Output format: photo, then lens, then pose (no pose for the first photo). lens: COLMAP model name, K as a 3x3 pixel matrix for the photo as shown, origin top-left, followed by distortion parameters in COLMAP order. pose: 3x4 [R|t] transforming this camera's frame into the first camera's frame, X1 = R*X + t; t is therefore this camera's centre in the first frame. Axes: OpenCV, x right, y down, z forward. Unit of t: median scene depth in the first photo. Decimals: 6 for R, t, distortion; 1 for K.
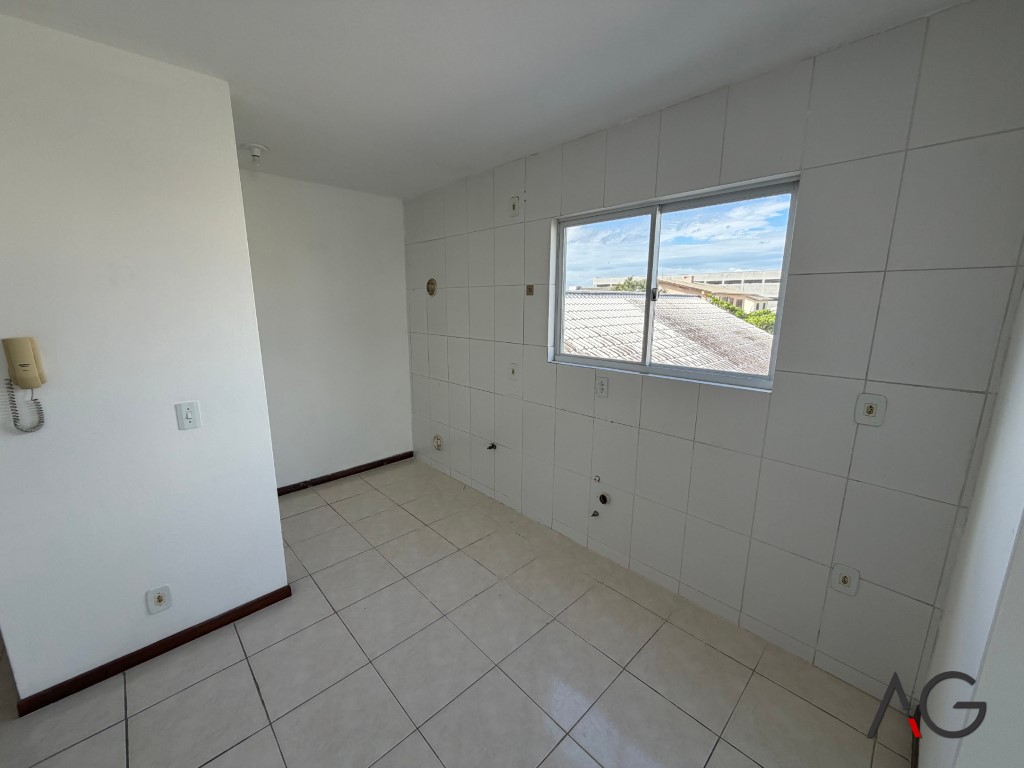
lens RADIAL K [[407.9, 0, 508.2], [0, 407.9, 385.9], [0, 0, 1]] dist [0.001935, 0.000281]
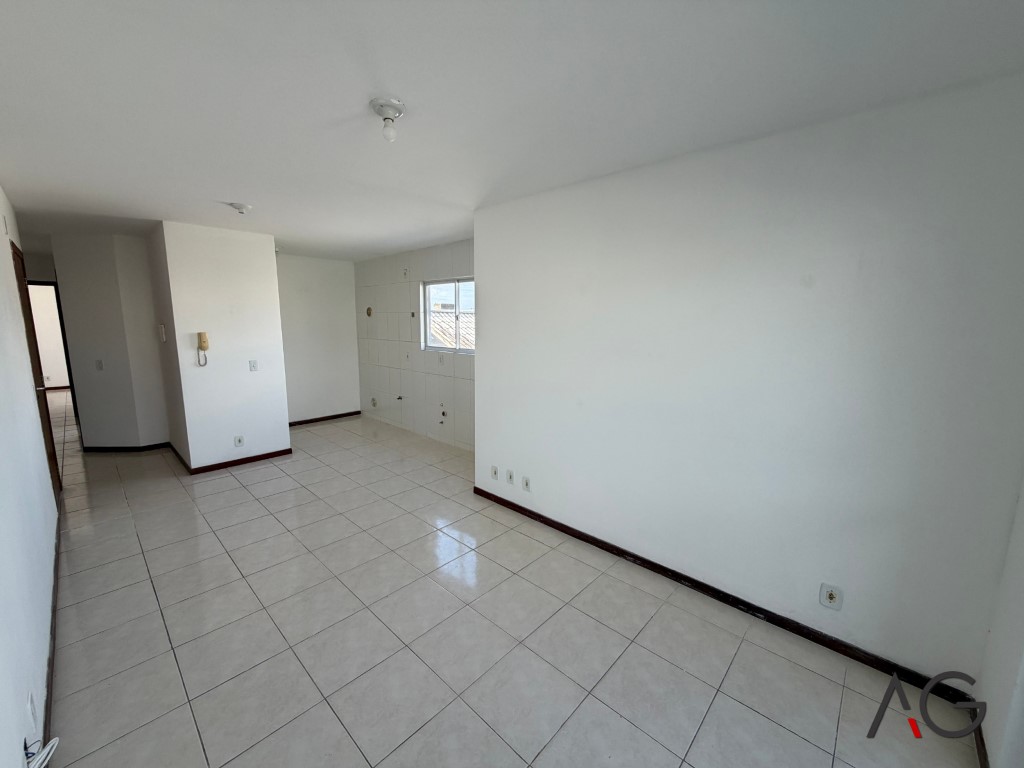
lens RADIAL K [[402.6, 0, 470.7], [0, 402.6, 380.1], [0, 0, 1]] dist [0.121973, -0.031441]
pose [[0.999915, 0.001360, -0.012936, 0.362378], [-0.002064, 0.998507, -0.054591, 0.196933], [0.012842, 0.054613, 0.998425, -0.979741]]
